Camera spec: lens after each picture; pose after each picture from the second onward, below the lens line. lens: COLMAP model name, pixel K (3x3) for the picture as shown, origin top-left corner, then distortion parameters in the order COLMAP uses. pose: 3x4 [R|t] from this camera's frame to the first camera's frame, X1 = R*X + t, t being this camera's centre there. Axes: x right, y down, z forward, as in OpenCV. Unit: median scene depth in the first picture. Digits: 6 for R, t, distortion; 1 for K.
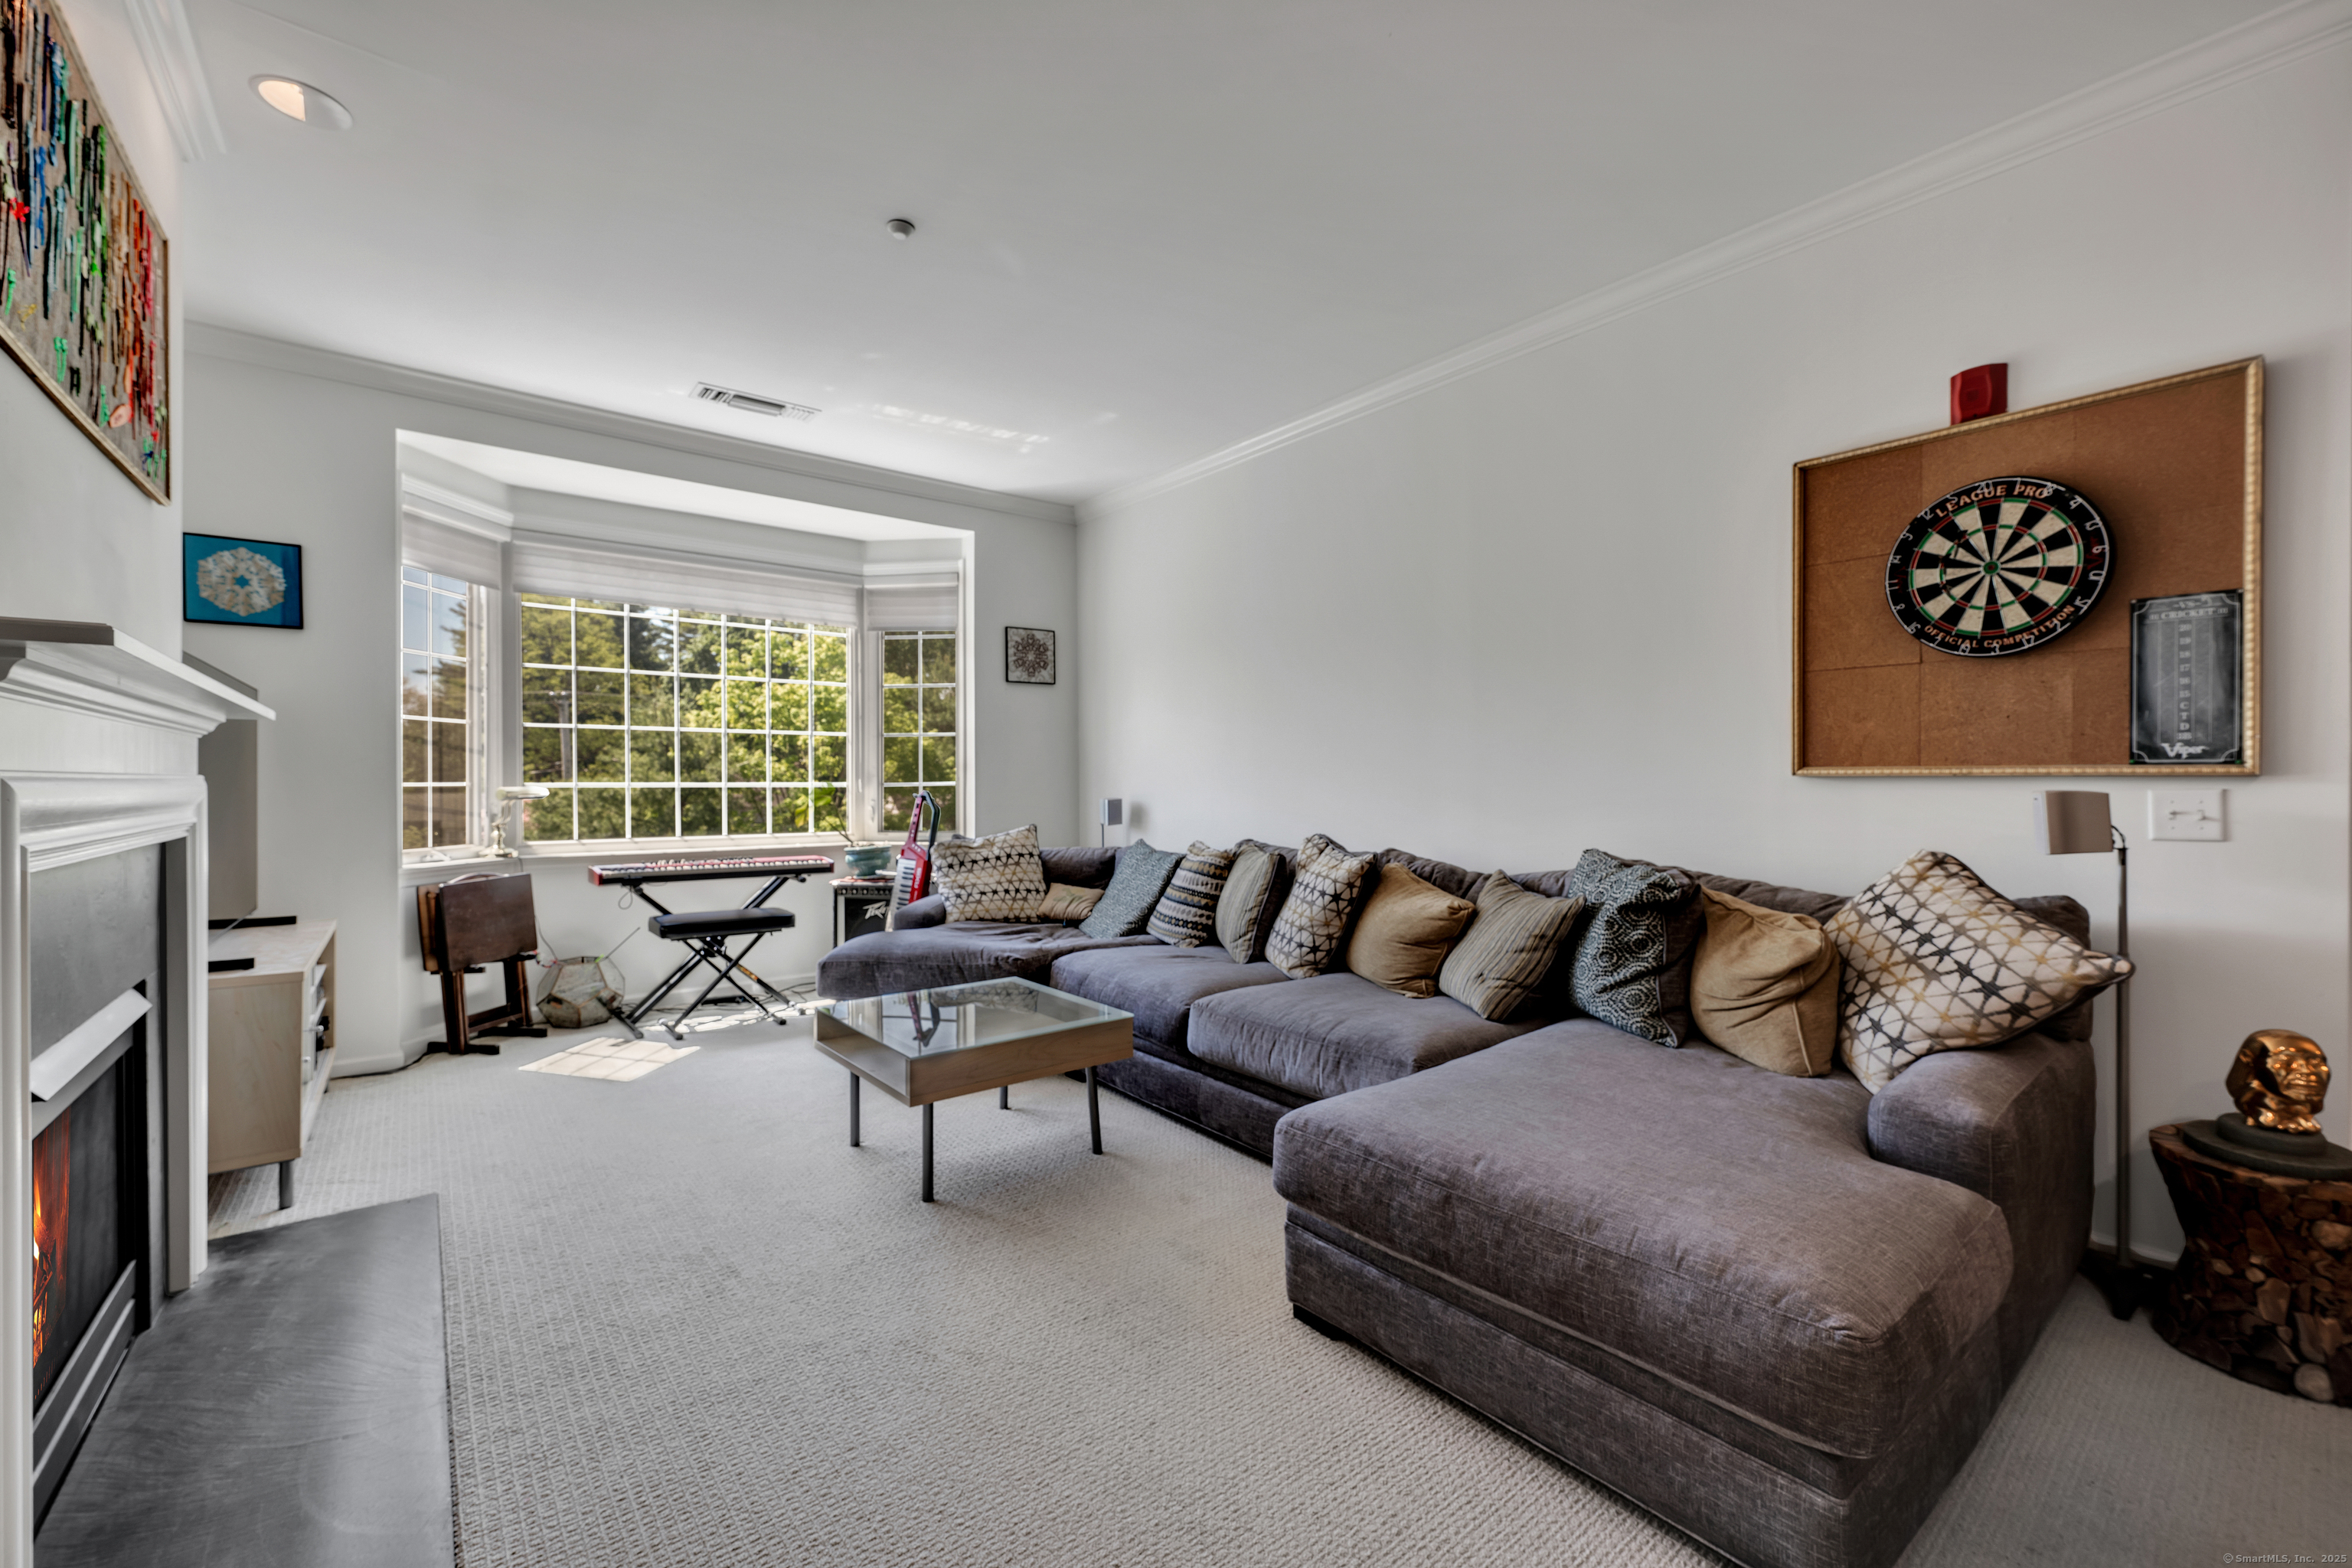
lens RADIAL K [[975.6, 0, 1175.7], [0, 975.6, 794.1], [0, 0, 1]] dist [-0.000079, -0.000098]
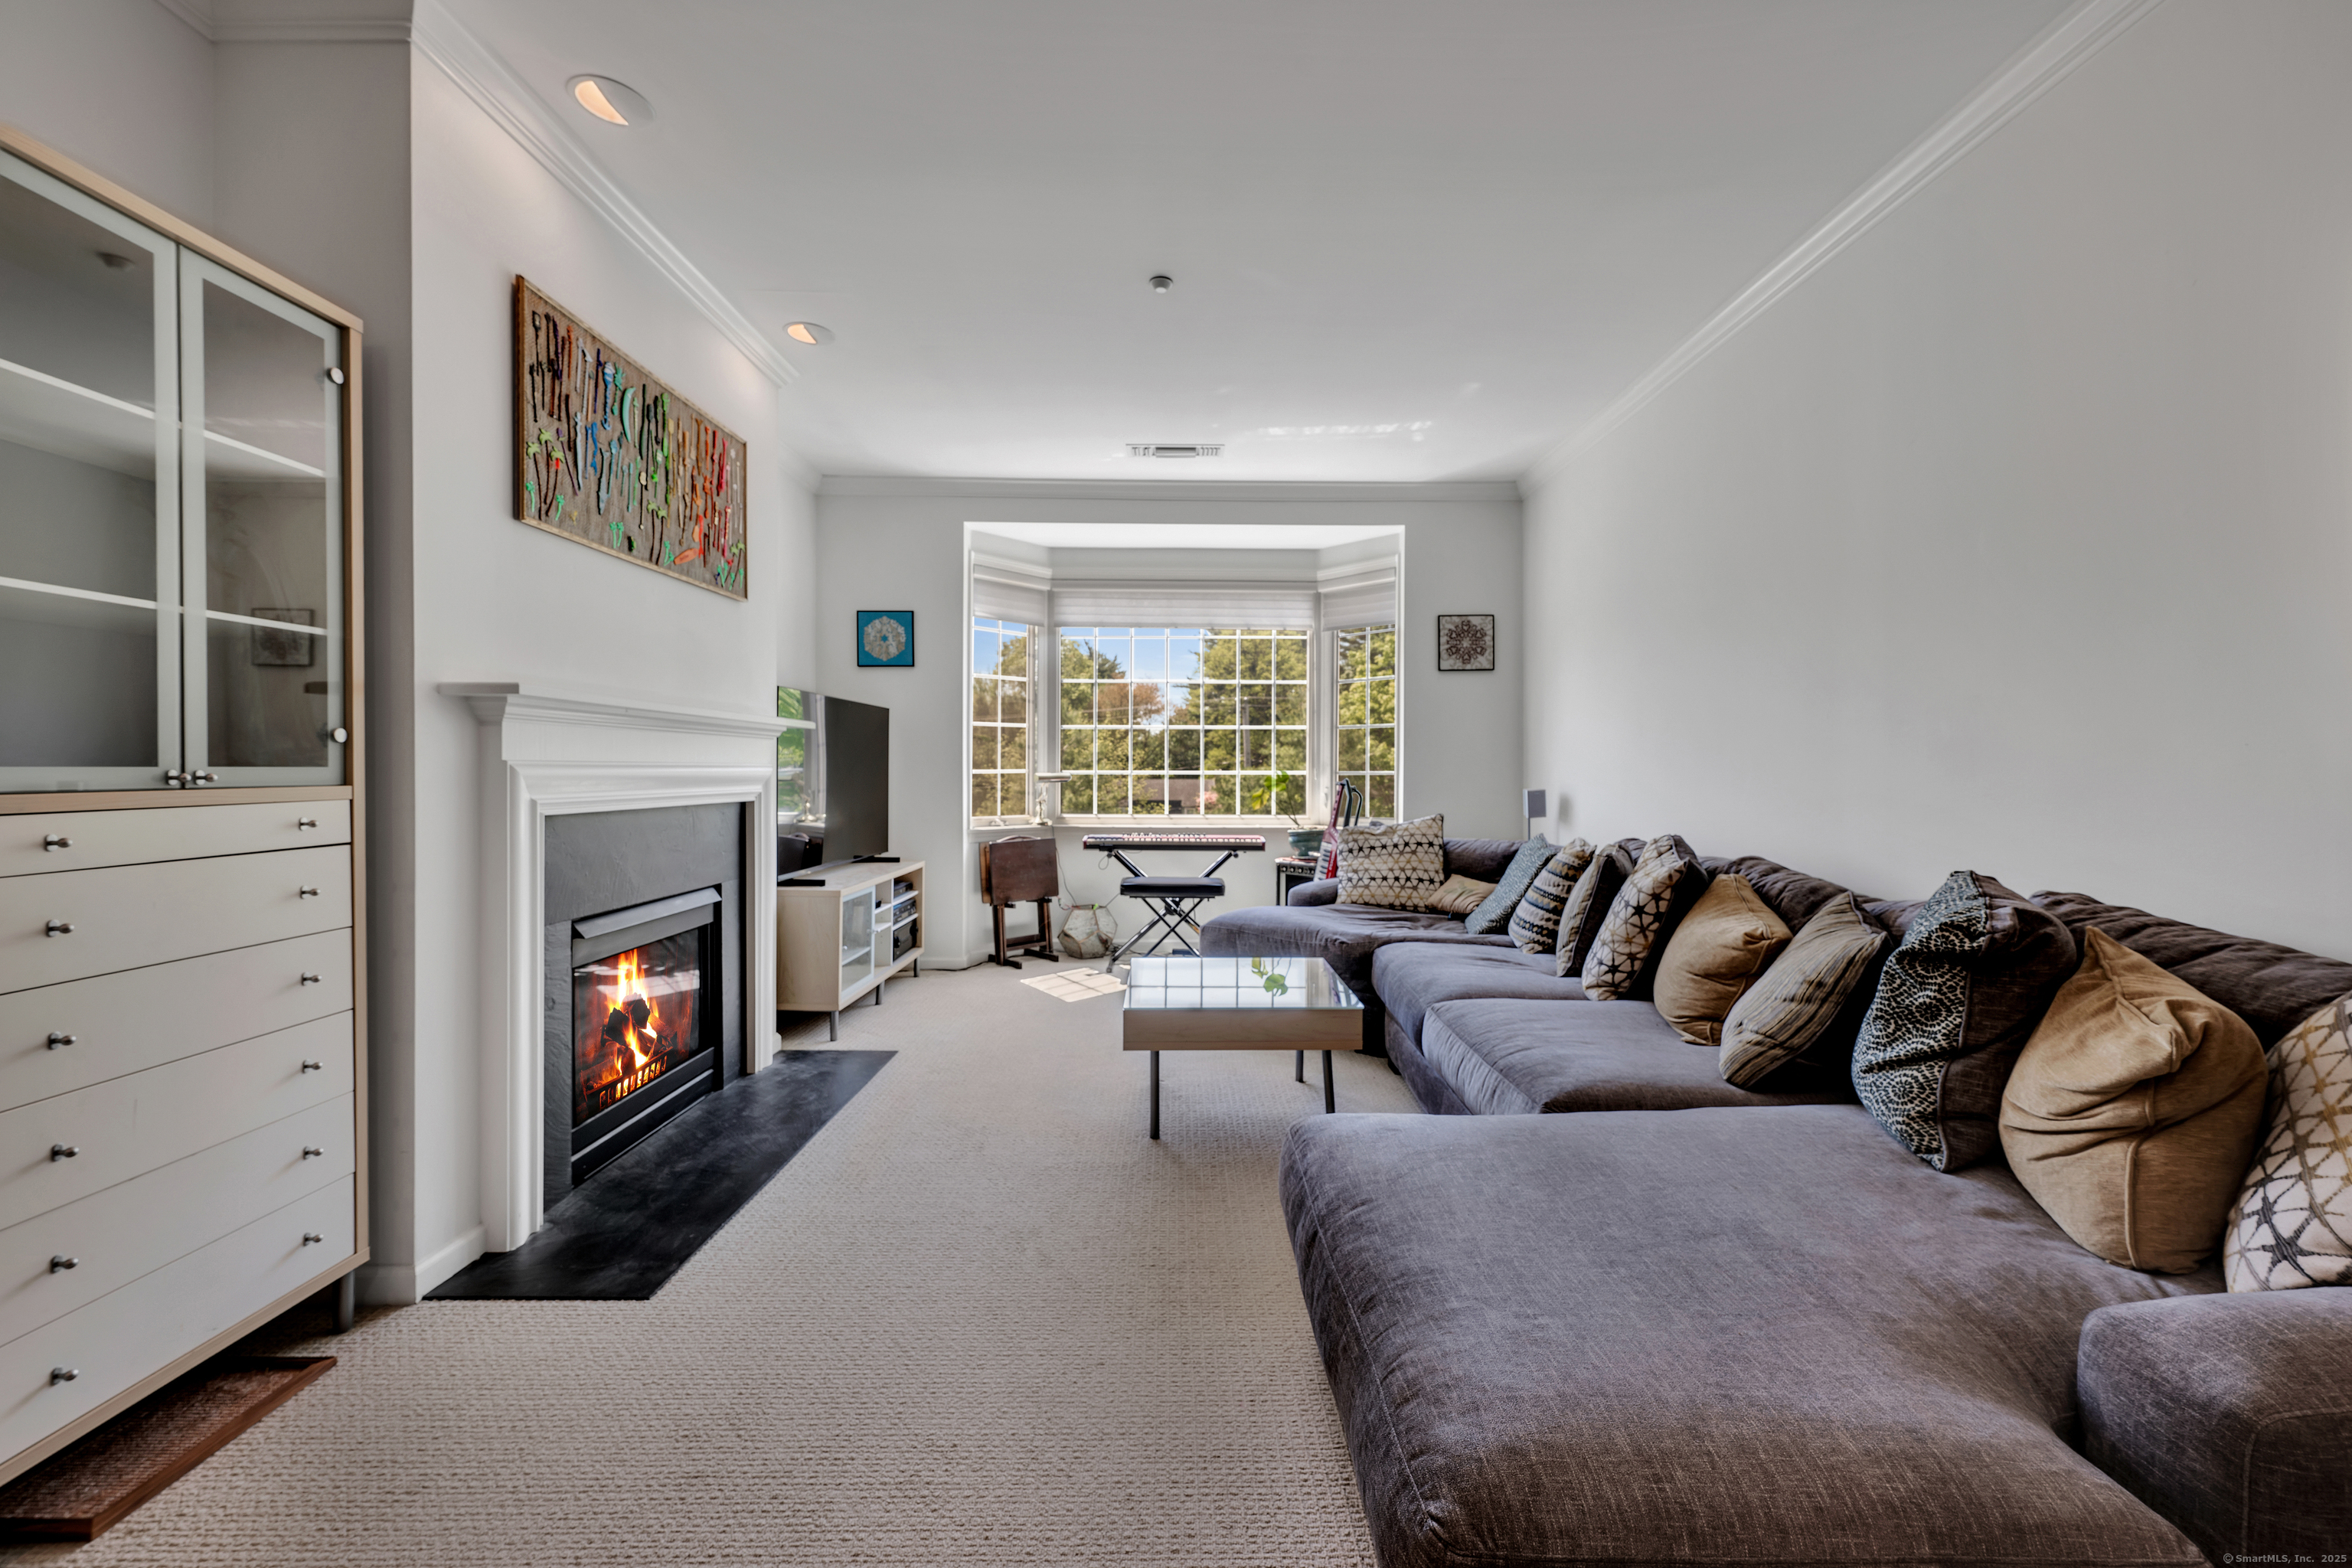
lens RADIAL K [[945.7, 0, 1174.7], [0, 945.7, 787.2], [0, 0, 1]] dist [0.000258, -0.000652]
pose [[0.783589, 0.014905, -0.621101, 0.325924], [-0.012650, 0.999888, 0.008036, -0.000299], [0.621151, 0.001560, 0.783689, 0.110869]]
